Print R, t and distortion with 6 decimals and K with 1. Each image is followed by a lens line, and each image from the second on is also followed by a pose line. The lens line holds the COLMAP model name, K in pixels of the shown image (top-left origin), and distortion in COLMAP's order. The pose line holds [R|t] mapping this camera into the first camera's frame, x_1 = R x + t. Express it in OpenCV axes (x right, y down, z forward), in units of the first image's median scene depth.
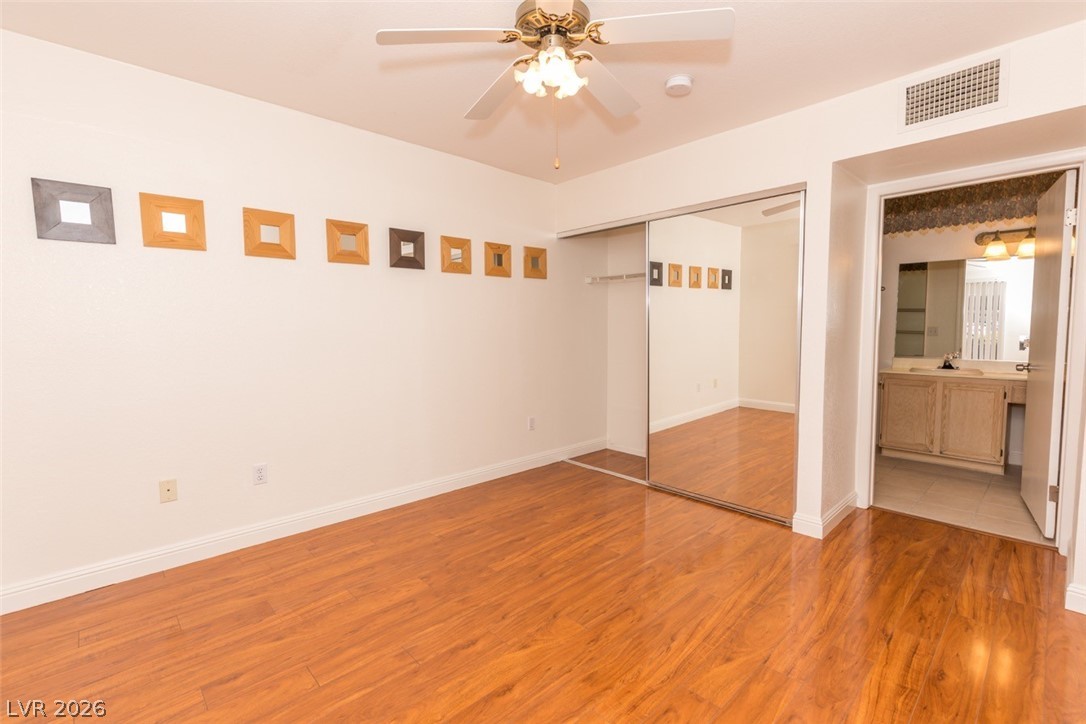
lens RADIAL K [[484.1, 0, 543.0], [0, 484.1, 362.0], [0, 0, 1]] dist [0.001812, 0.000046]
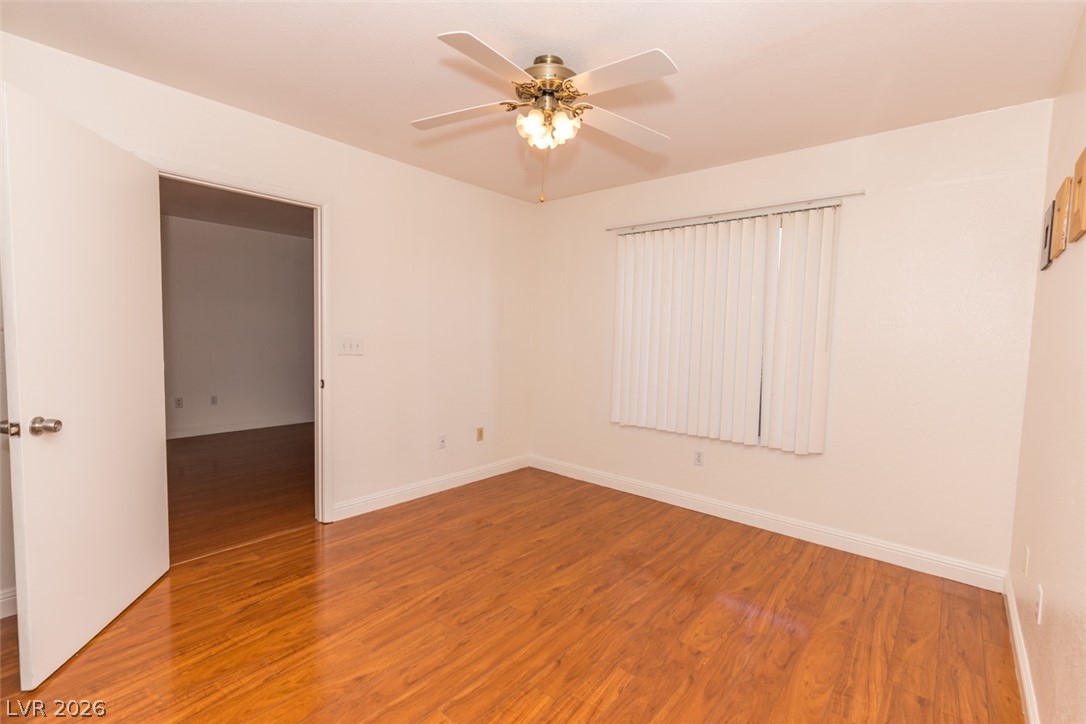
lens RADIAL K [[484.1, 0, 543.0], [0, 484.1, 362.0], [0, 0, 1]] dist [0.001812, 0.000046]
pose [[-0.994269, -0.011586, -0.106277, 0.123759], [-0.025991, 0.990481, 0.135175, -0.168458], [0.103699, 0.137163, -0.985106, 1.909658]]
